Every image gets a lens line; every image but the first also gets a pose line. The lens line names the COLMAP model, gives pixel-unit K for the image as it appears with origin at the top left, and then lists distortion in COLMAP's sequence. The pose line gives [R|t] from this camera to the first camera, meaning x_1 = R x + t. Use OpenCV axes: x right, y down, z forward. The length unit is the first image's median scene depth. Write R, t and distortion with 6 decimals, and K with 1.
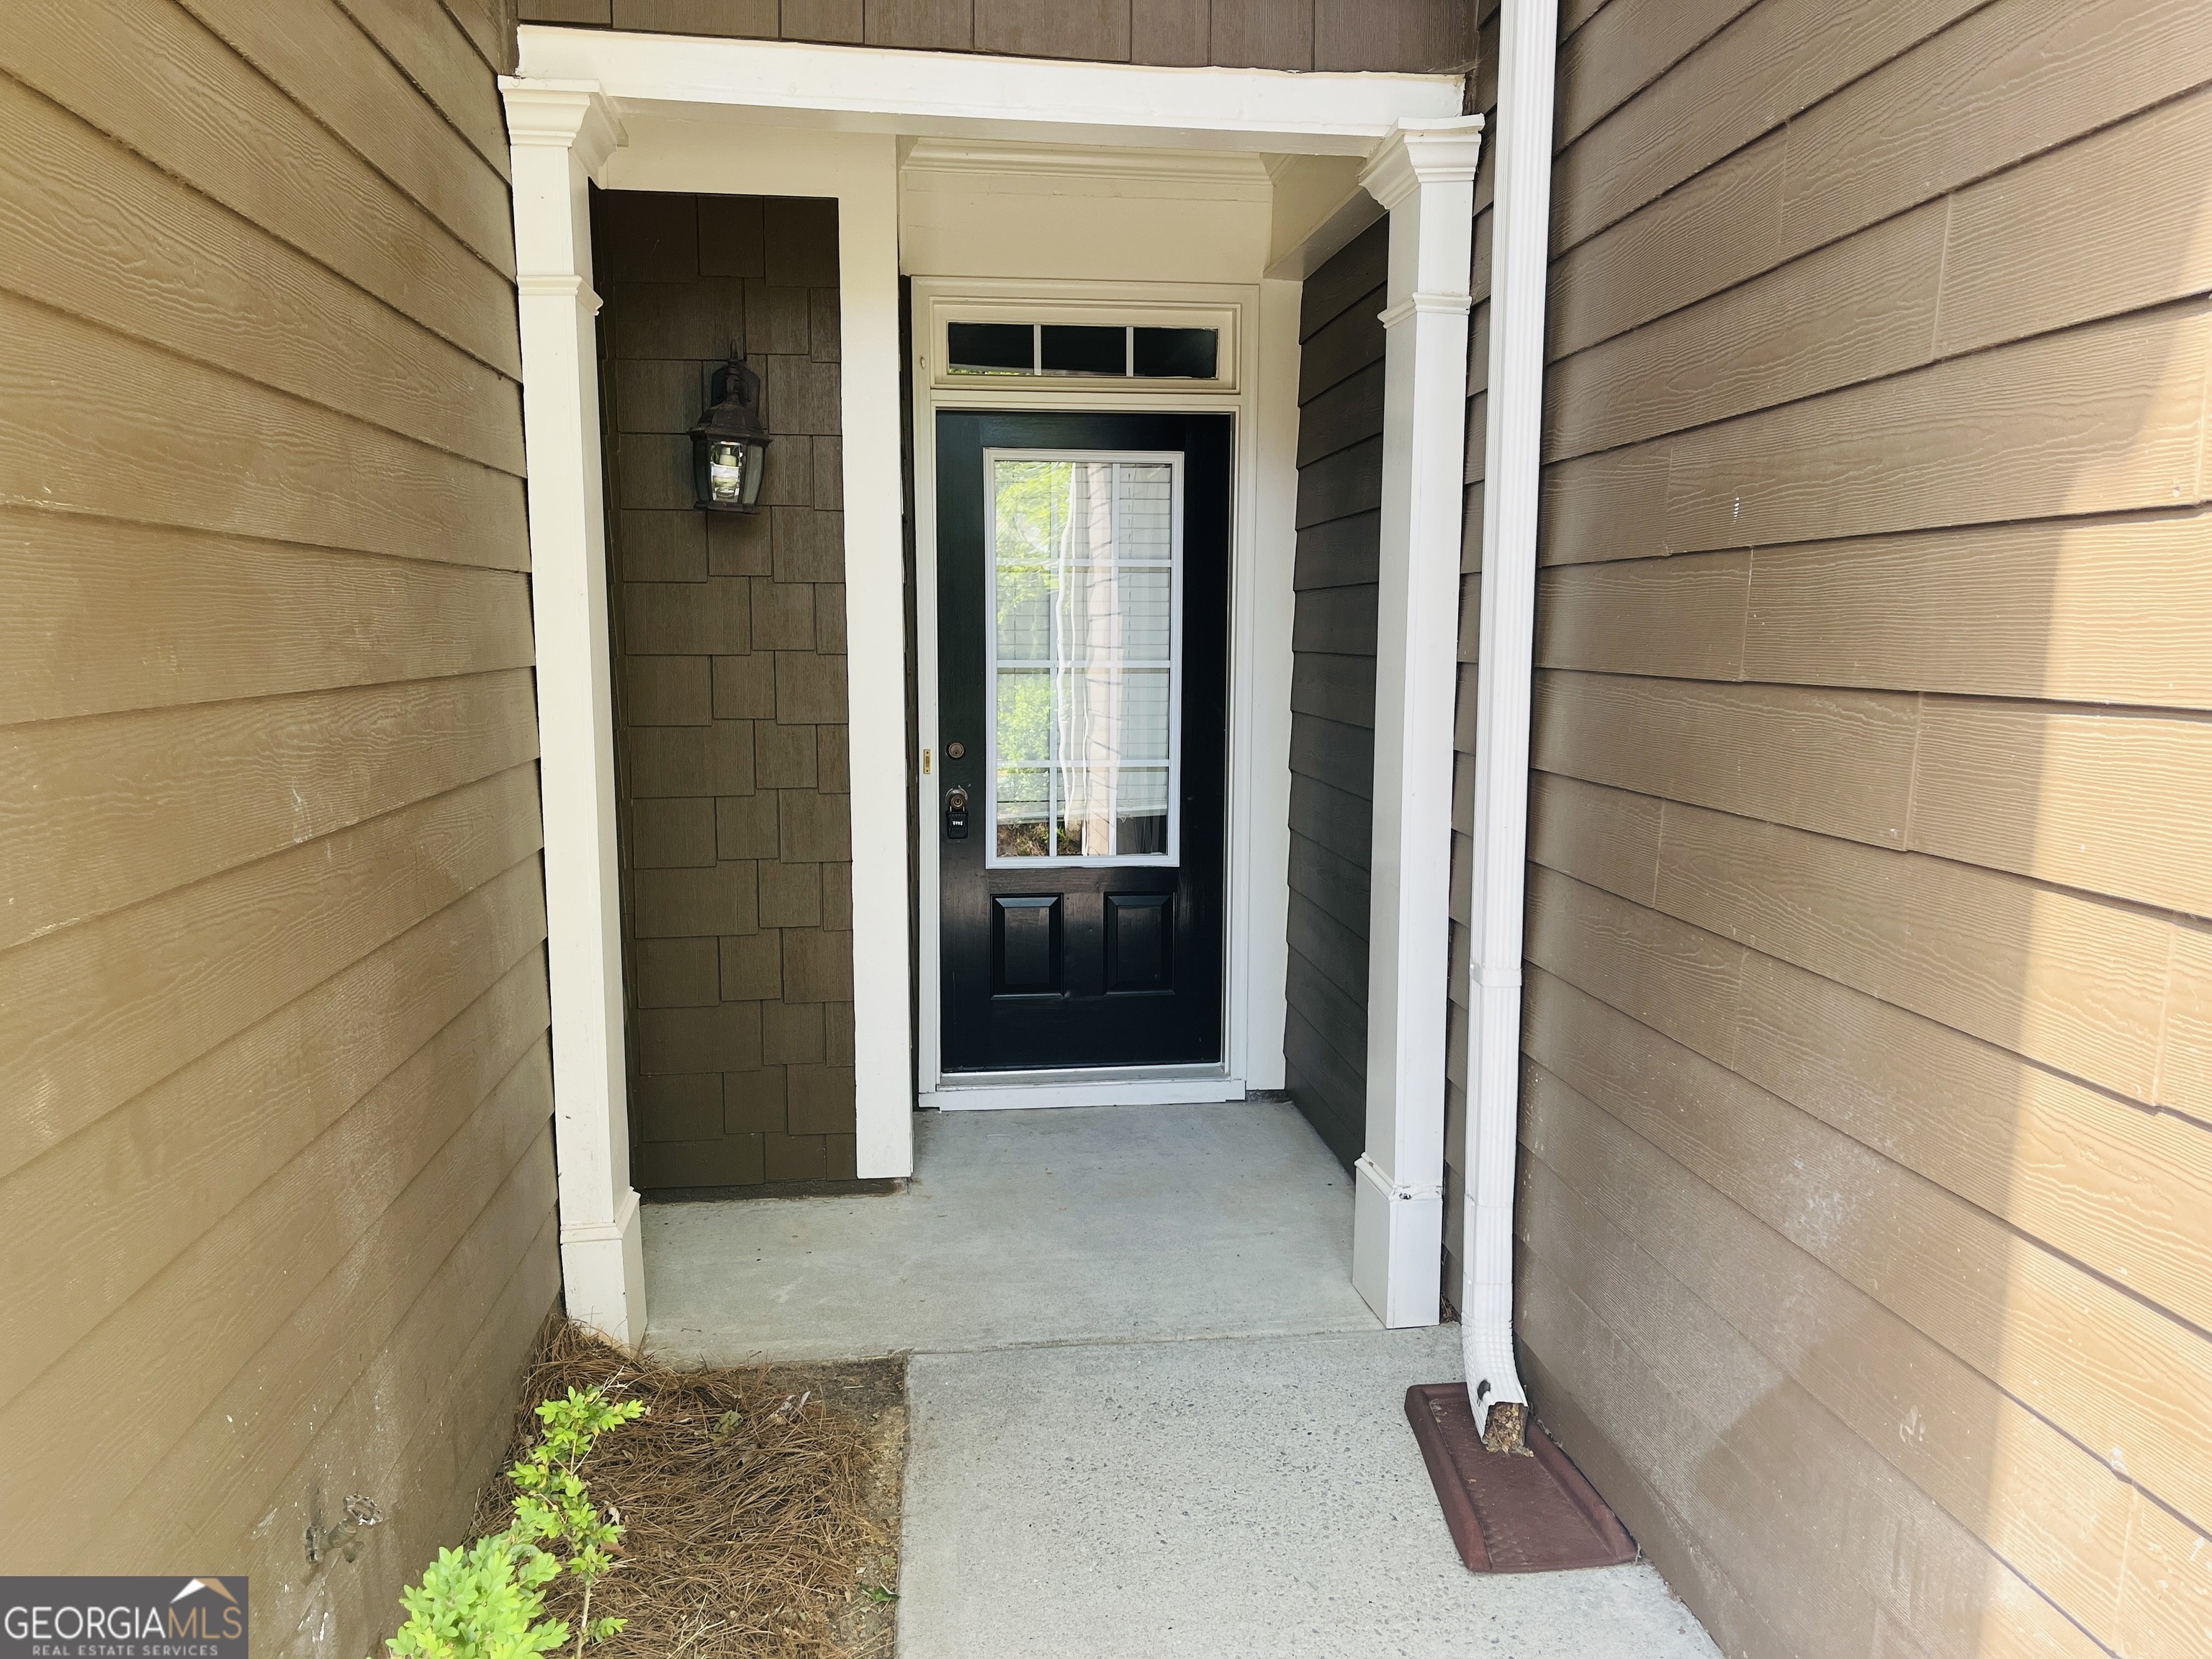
lens RADIAL K [[1685.2, 0, 1107.6], [0, 1685.2, 835.2], [0, 0, 1]] dist [0.054949, -0.056444]
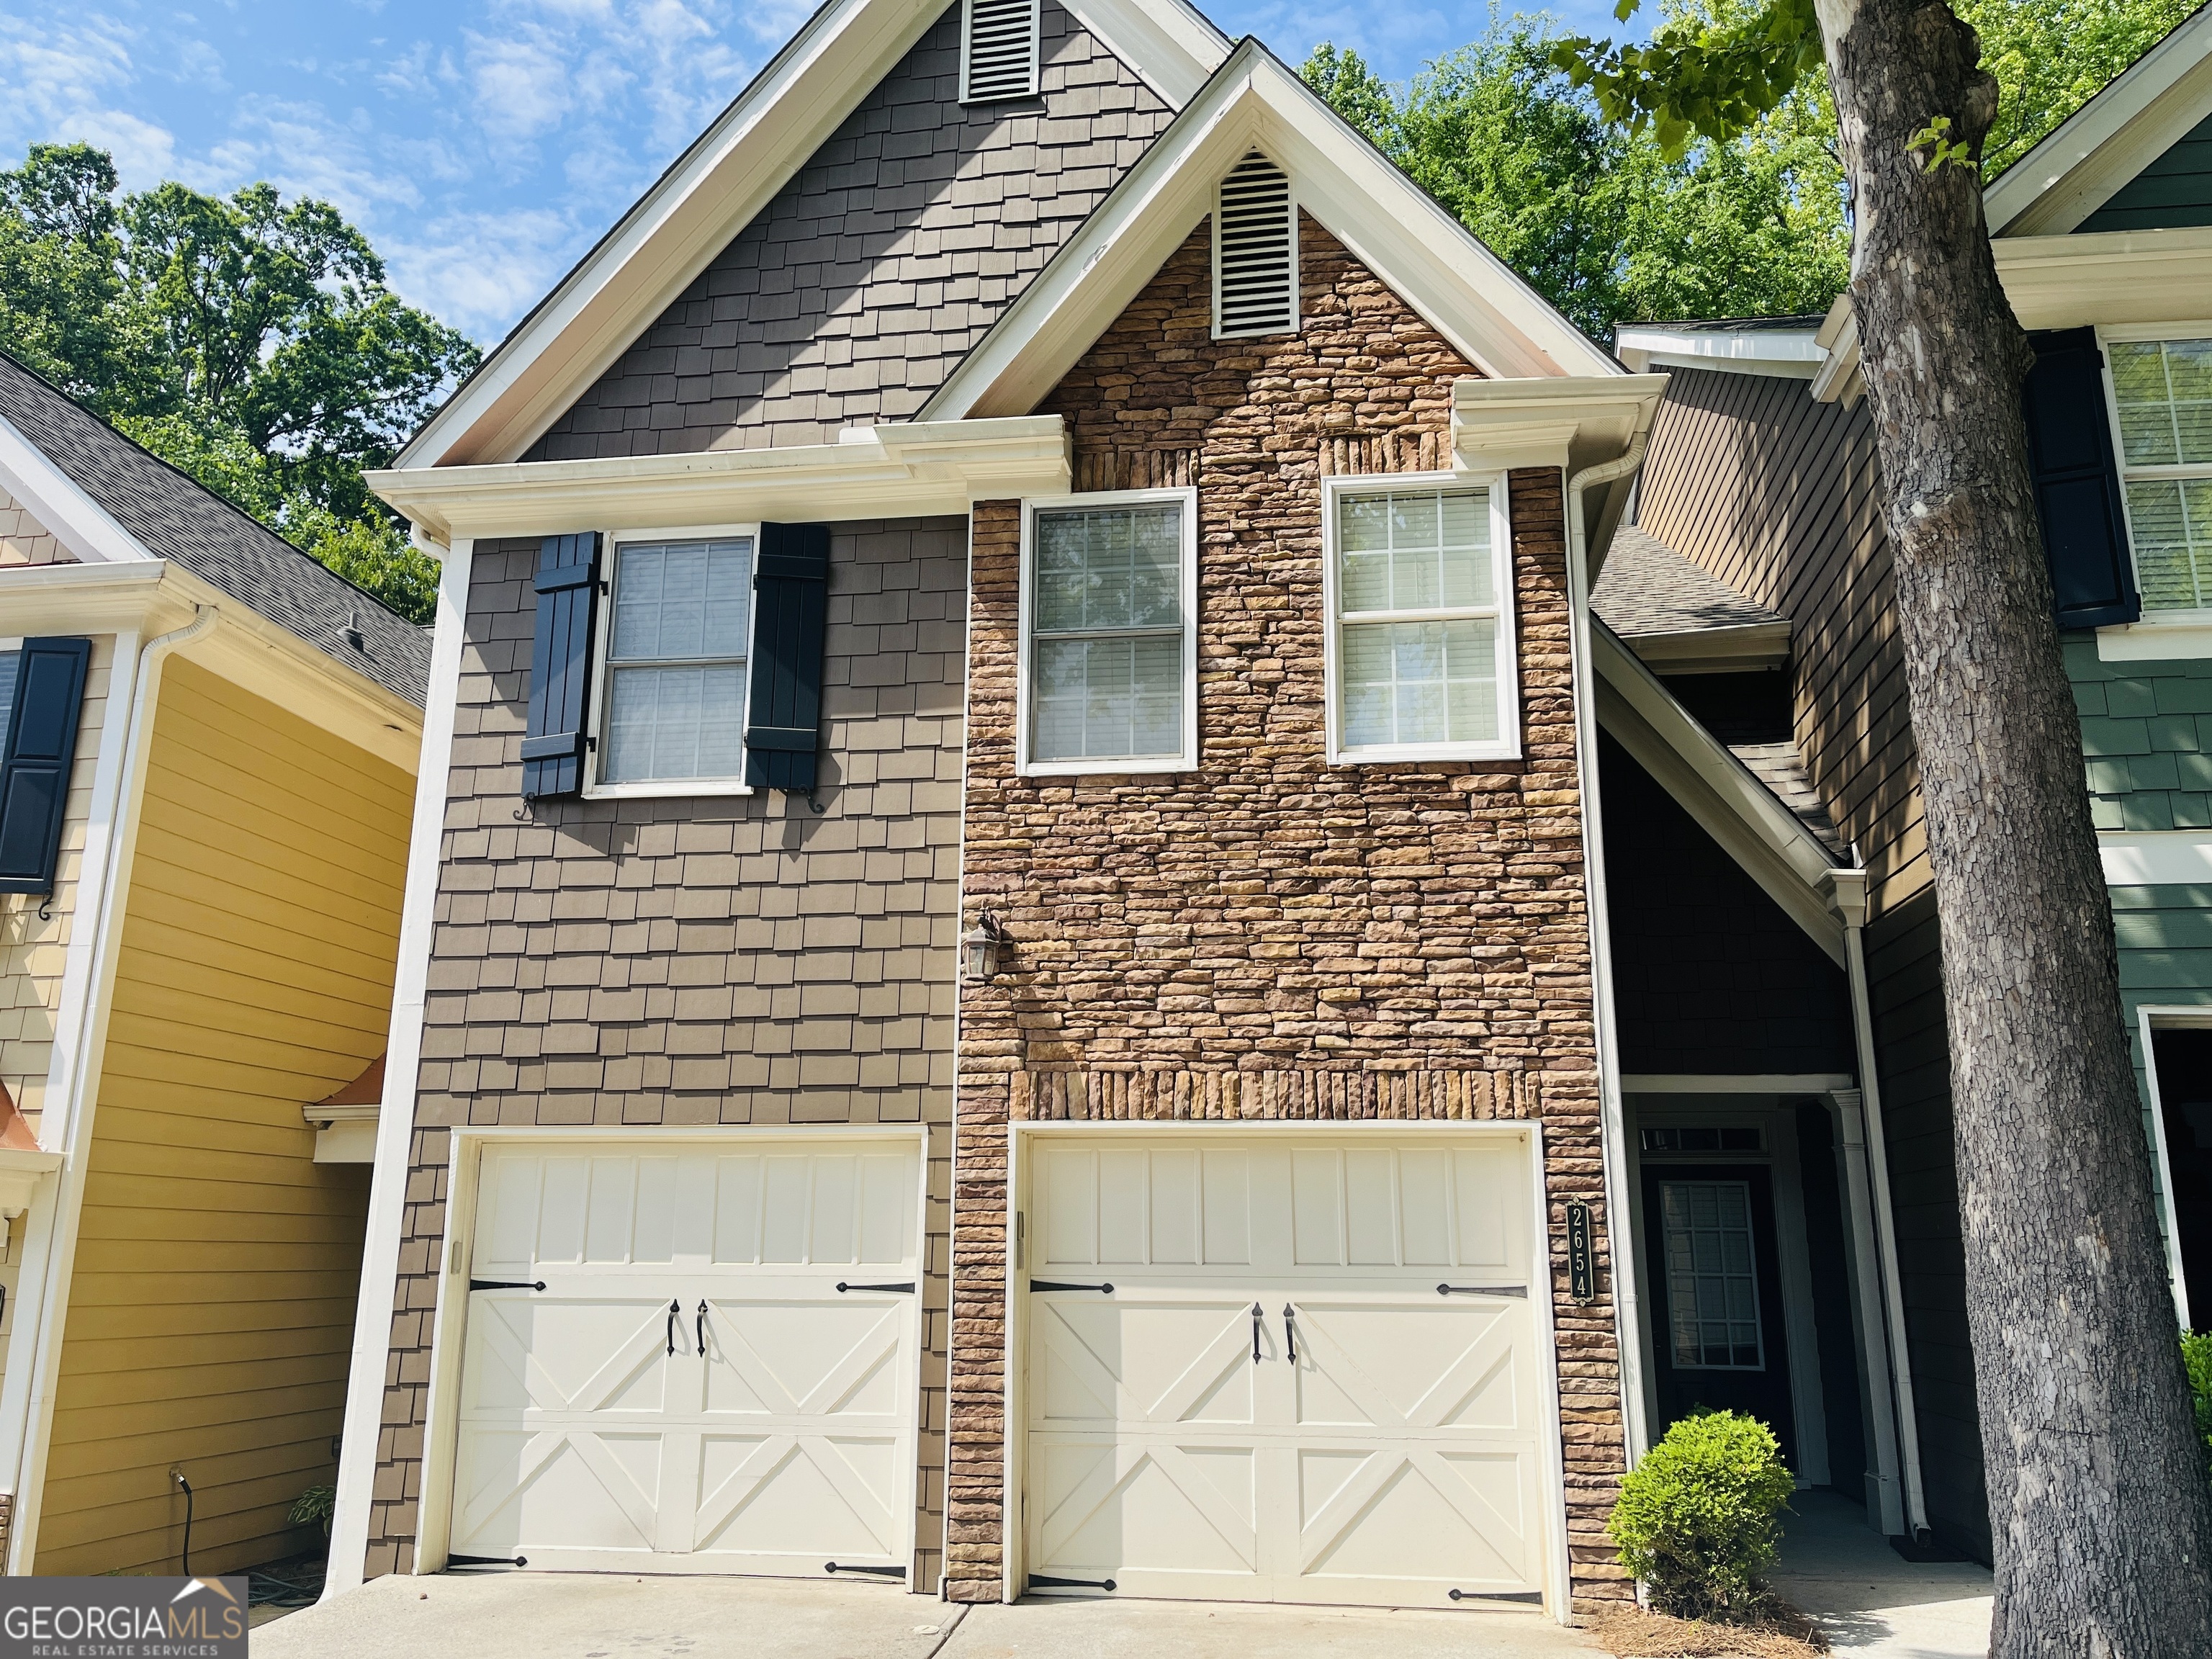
lens RADIAL K [[1685.2, 0, 1107.2], [0, 1685.2, 835.1], [0, 0, 1]] dist [0.054949, -0.056444]
pose [[0.965691, -0.064141, -0.251650, -0.187938], [-0.032785, 0.931156, -0.363145, 0.207624], [0.257618, 0.358936, 0.897105, -1.493053]]
